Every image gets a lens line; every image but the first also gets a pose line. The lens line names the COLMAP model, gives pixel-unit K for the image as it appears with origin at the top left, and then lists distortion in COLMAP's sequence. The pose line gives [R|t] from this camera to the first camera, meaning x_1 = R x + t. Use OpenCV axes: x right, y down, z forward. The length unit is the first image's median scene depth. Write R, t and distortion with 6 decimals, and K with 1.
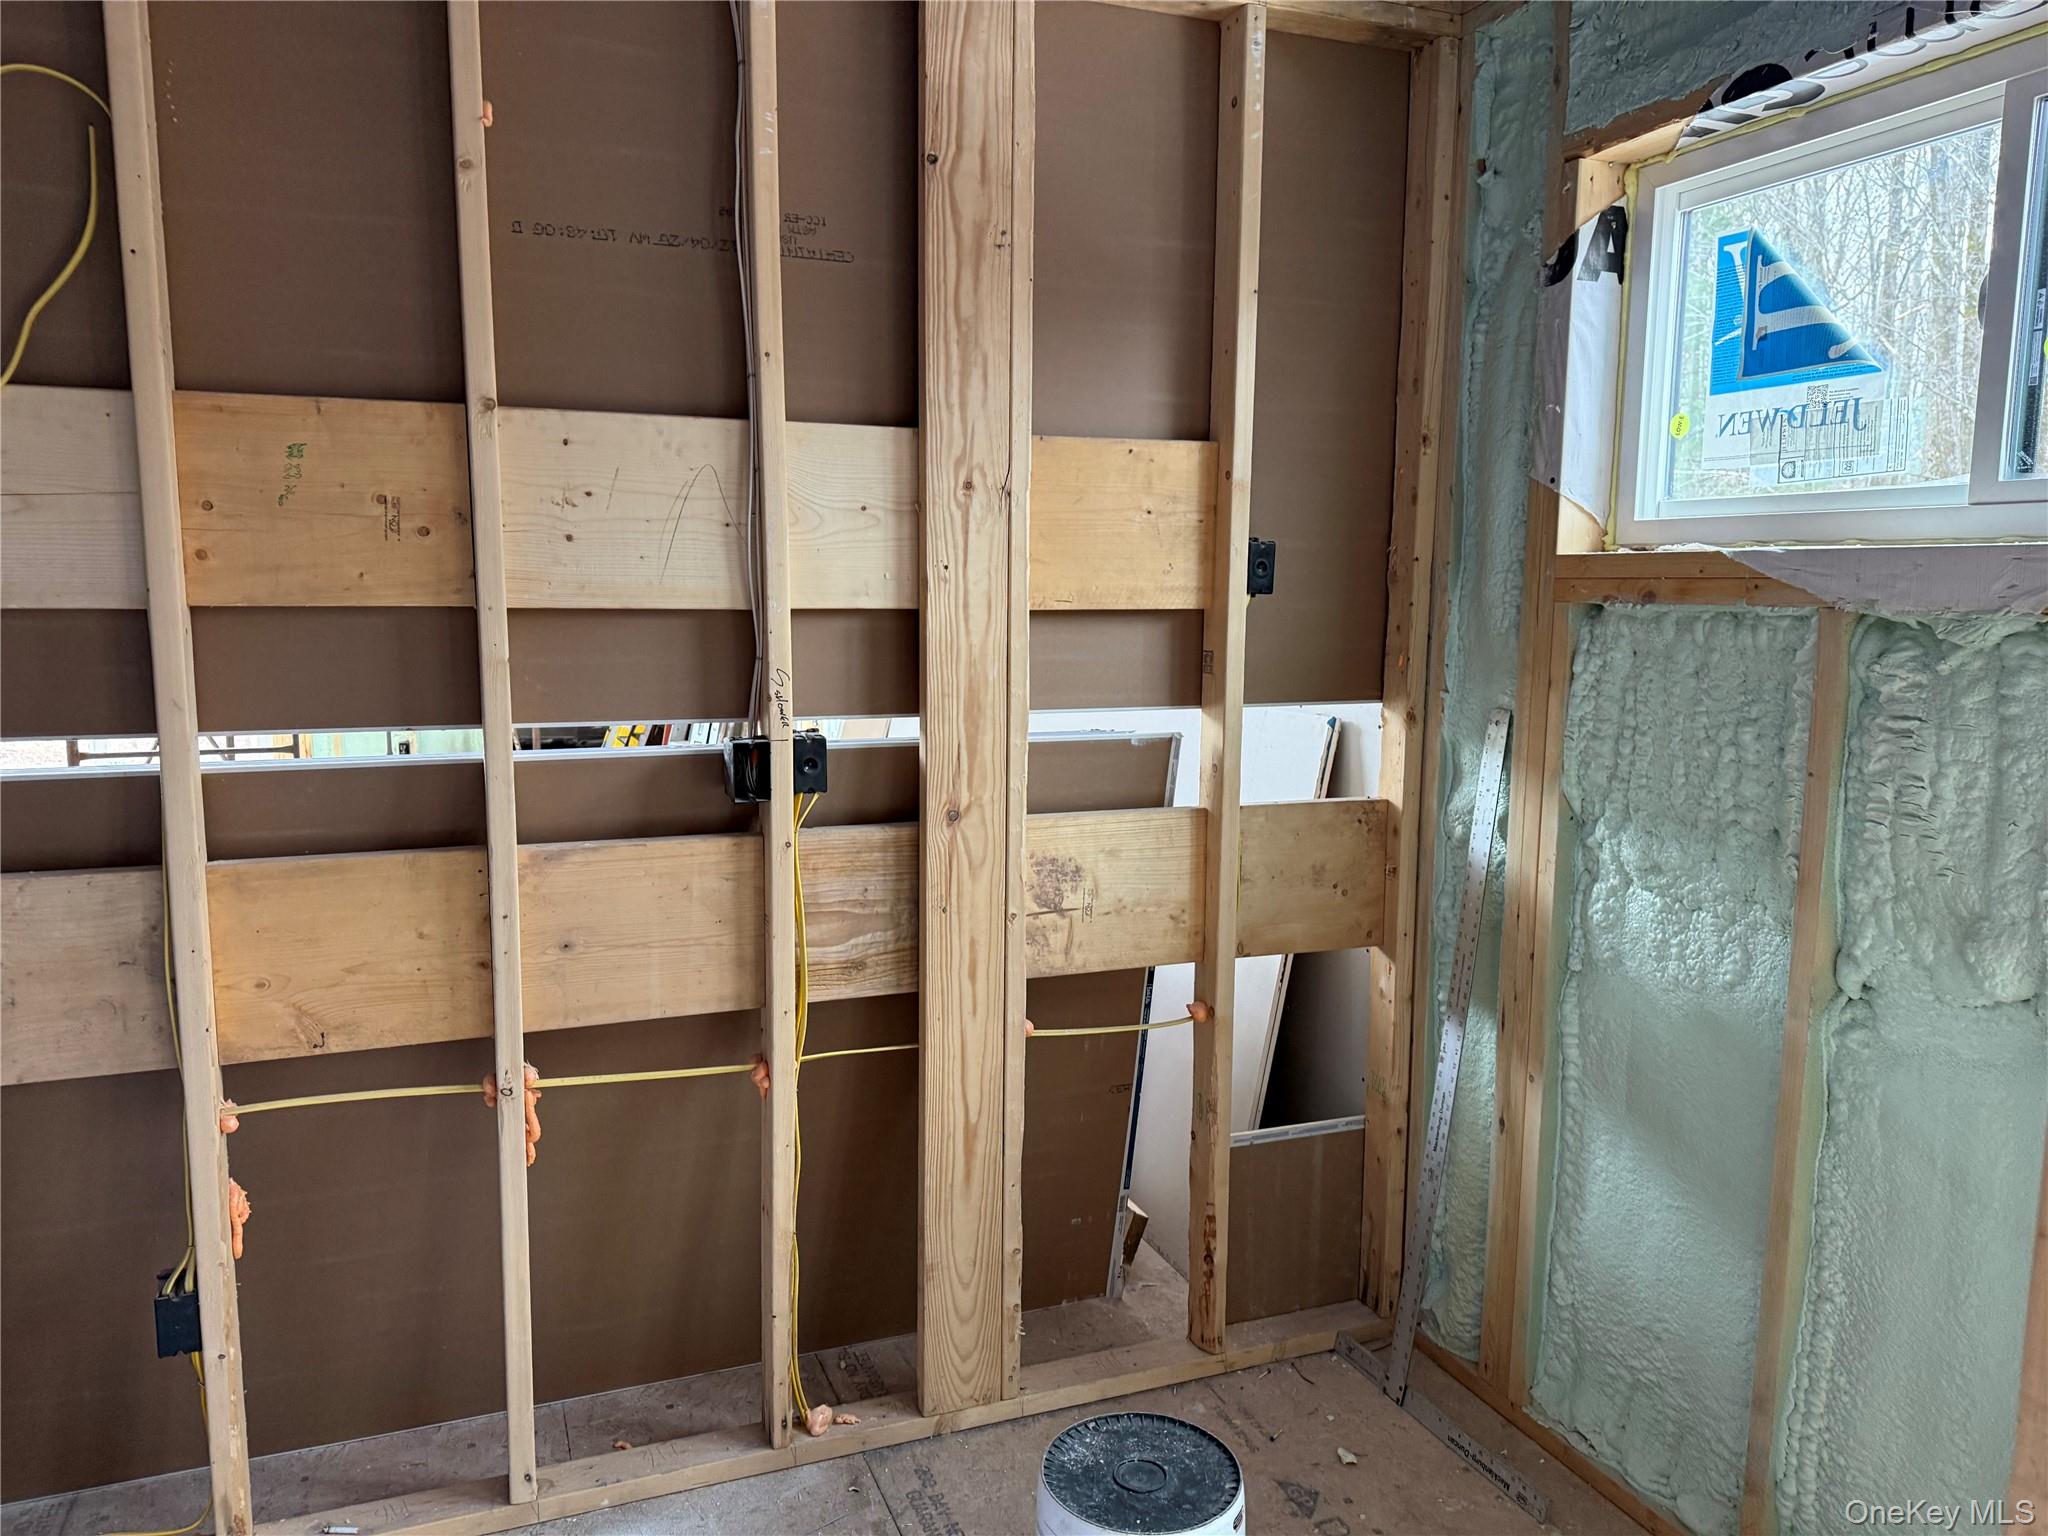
lens RADIAL K [[1436.0, 0, 1023.6], [0, 1436.0, 775.8], [0, 0, 1]] dist [0.101342, -0.136563]
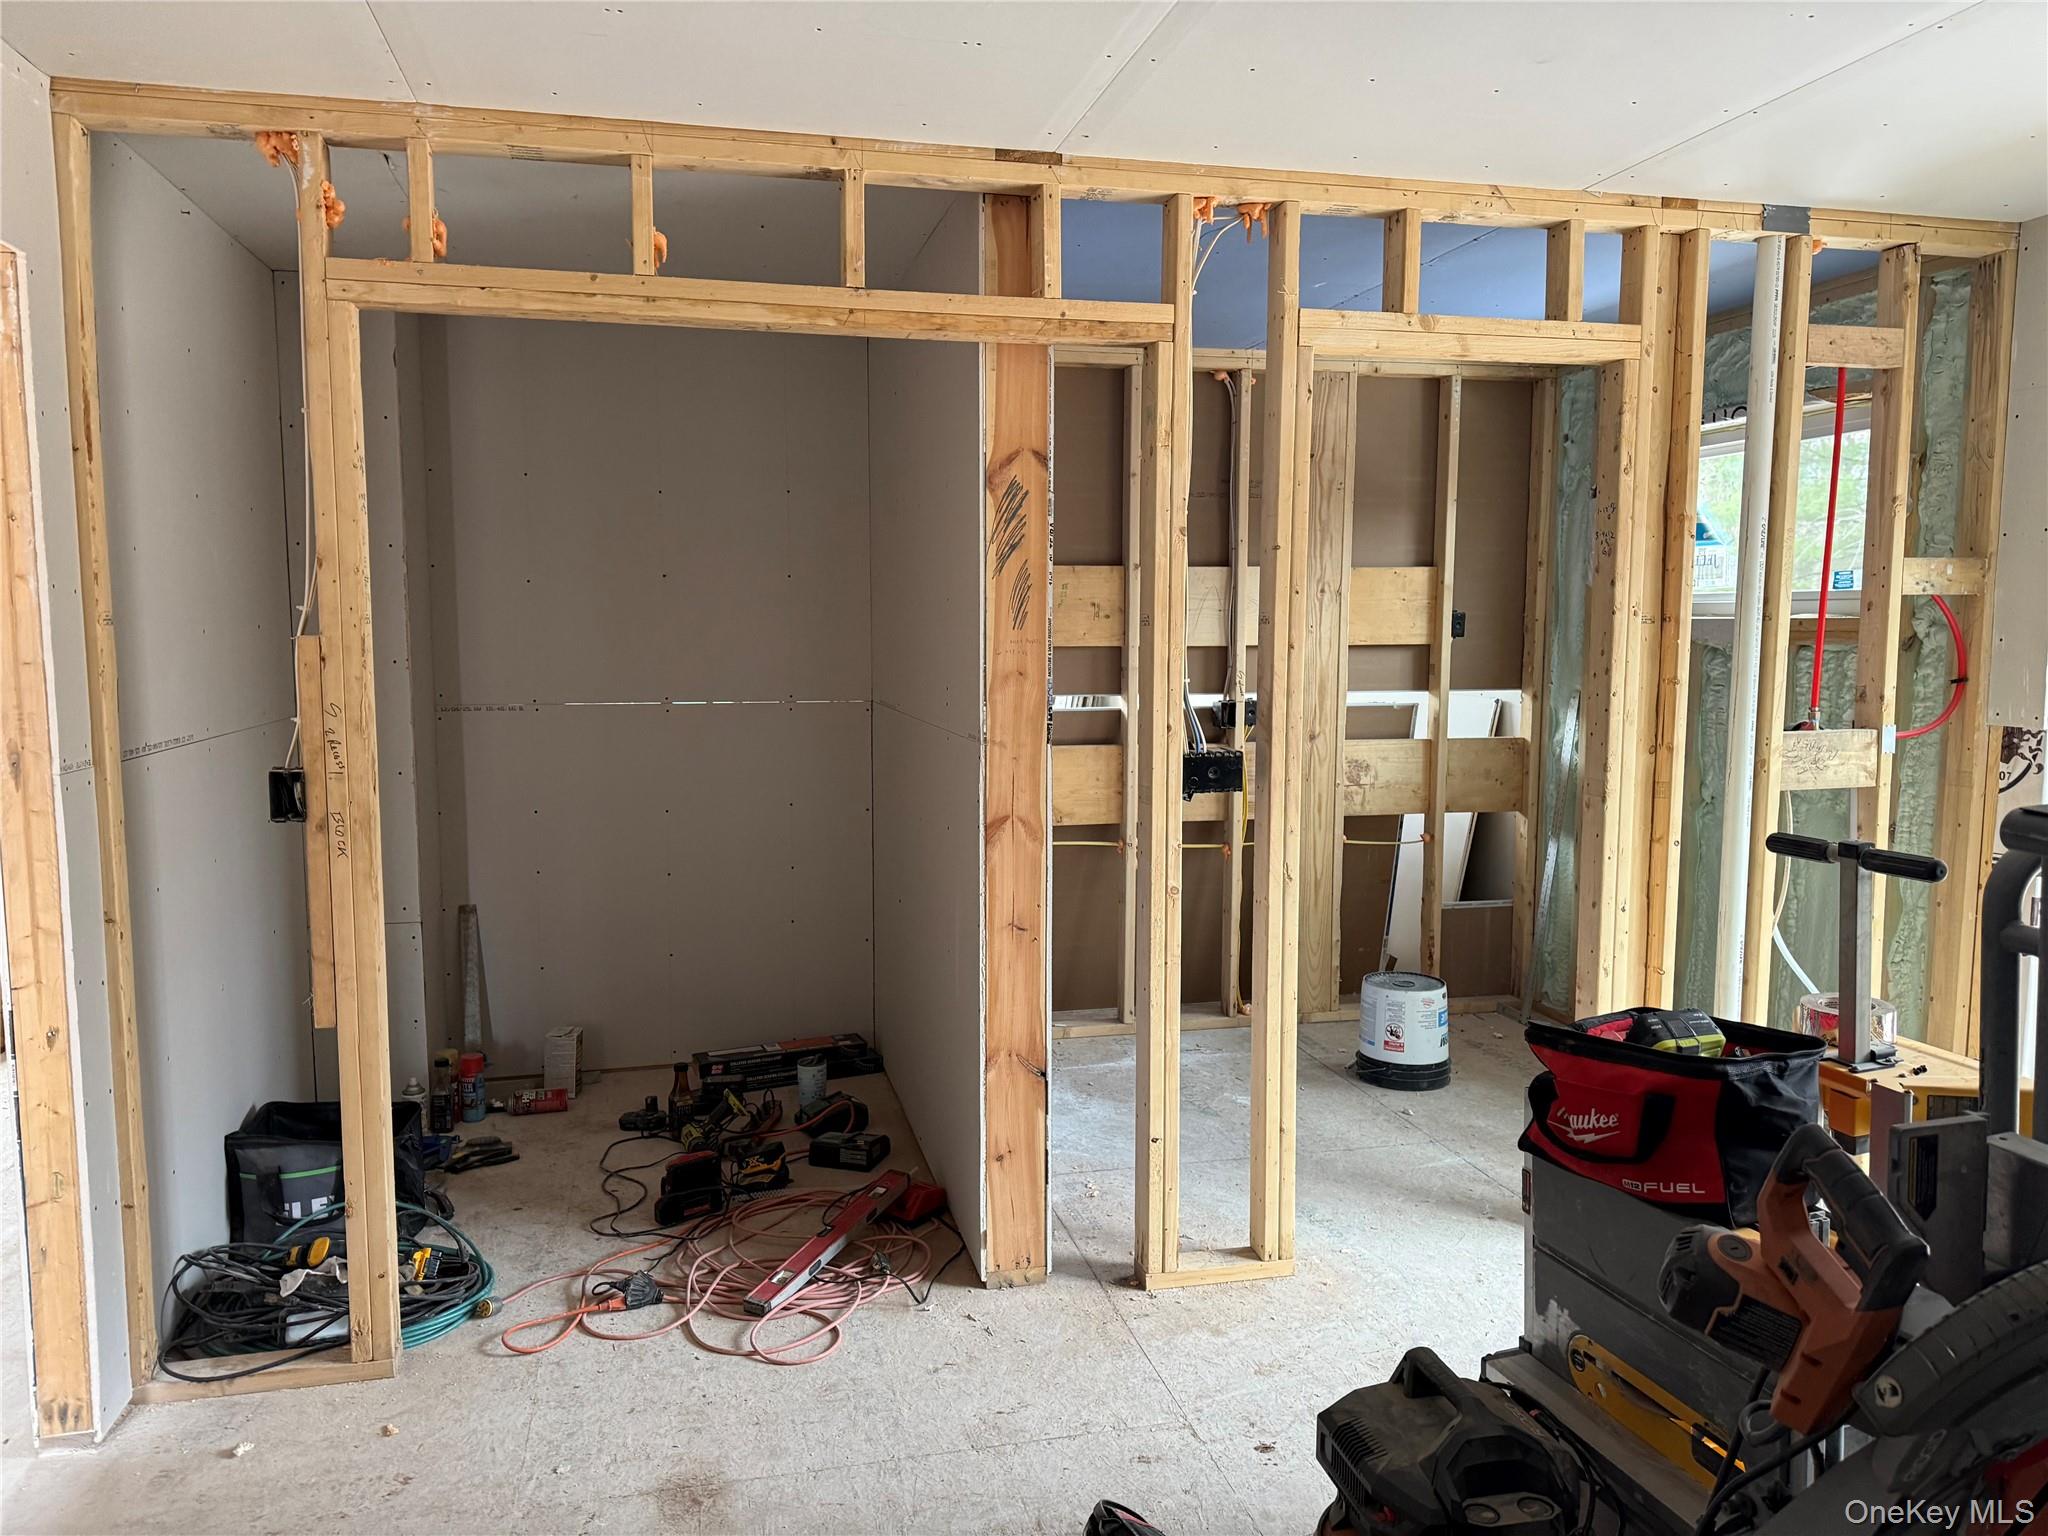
lens RADIAL K [[1436.0, 0, 1023.6], [0, 1436.0, 775.8], [0, 0, 1]] dist [0.101342, -0.136563]
pose [[0.988659, 0.008038, -0.149964, -0.145090], [-0.012489, 0.999508, -0.028762, 0.146175], [0.149659, 0.030309, 0.988273, -1.187352]]
